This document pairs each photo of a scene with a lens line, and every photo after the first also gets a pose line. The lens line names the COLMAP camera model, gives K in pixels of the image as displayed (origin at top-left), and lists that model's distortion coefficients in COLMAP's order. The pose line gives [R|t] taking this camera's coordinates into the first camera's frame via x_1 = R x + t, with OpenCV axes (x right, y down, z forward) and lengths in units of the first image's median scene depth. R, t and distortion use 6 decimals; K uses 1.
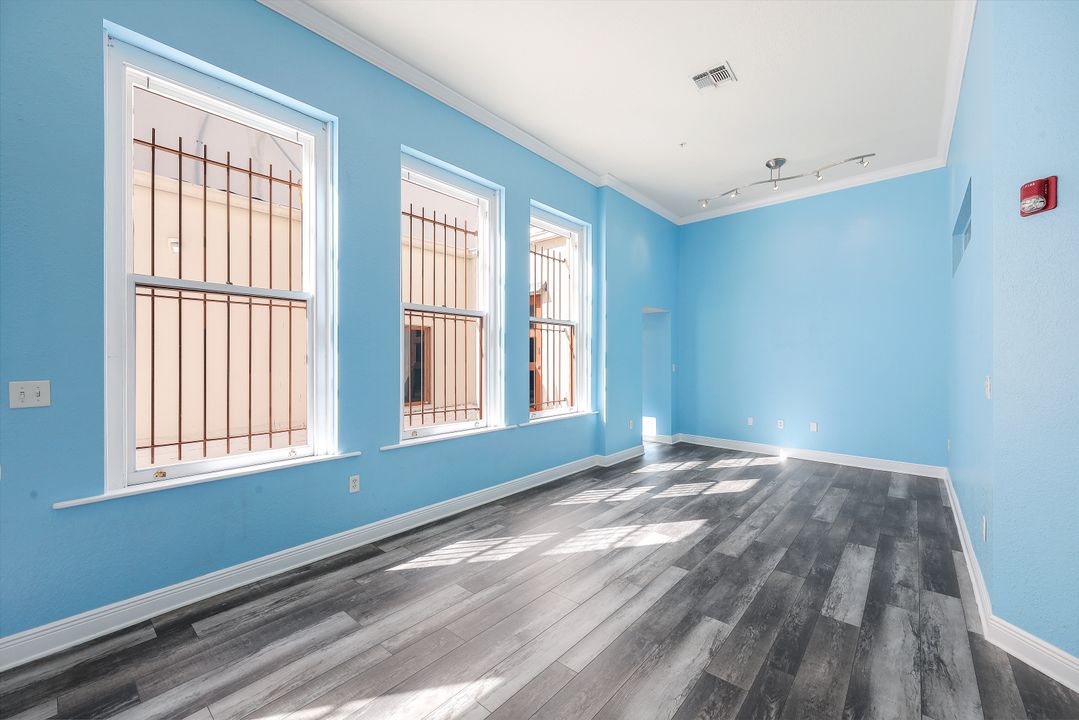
lens RADIAL K [[439.1, 0, 548.7], [0, 439.1, 364.6], [0, 0, 1]] dist [-0.002914, 0.000189]
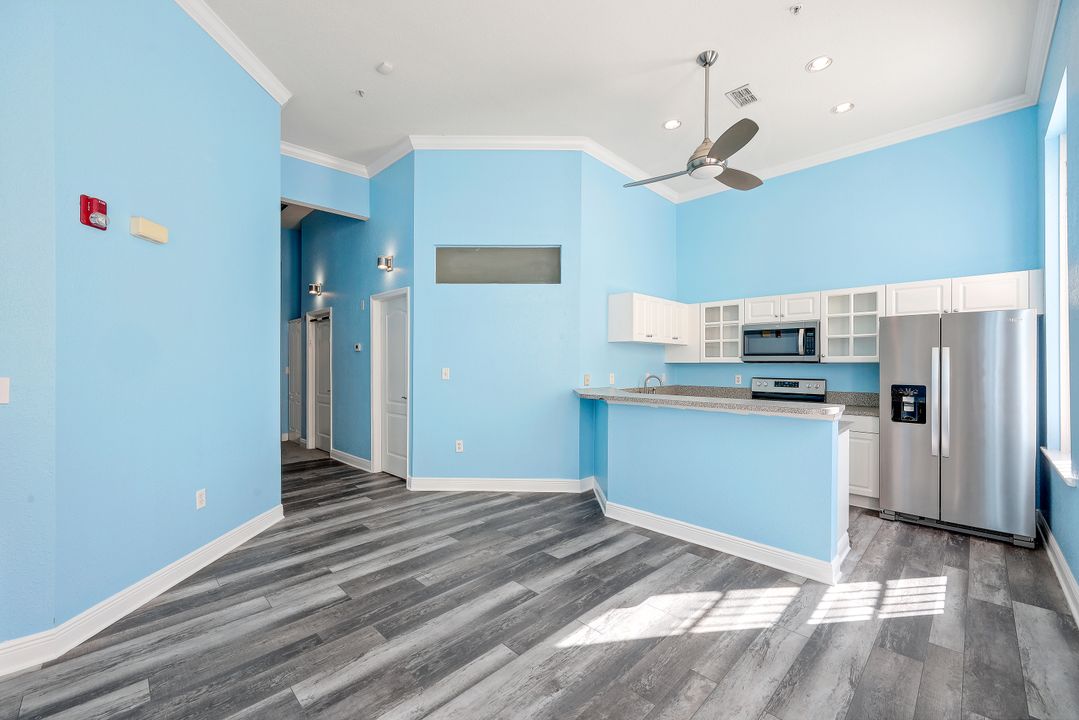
lens RADIAL K [[439.1, 0, 547.8], [0, 439.1, 362.6], [0, 0, 1]] dist [-0.002914, 0.000189]
pose [[-0.998082, 0.002363, 0.061859, -0.072059], [0.002833, 0.999968, 0.007506, -0.002909], [-0.061839, 0.007667, -0.998057, 1.282718]]
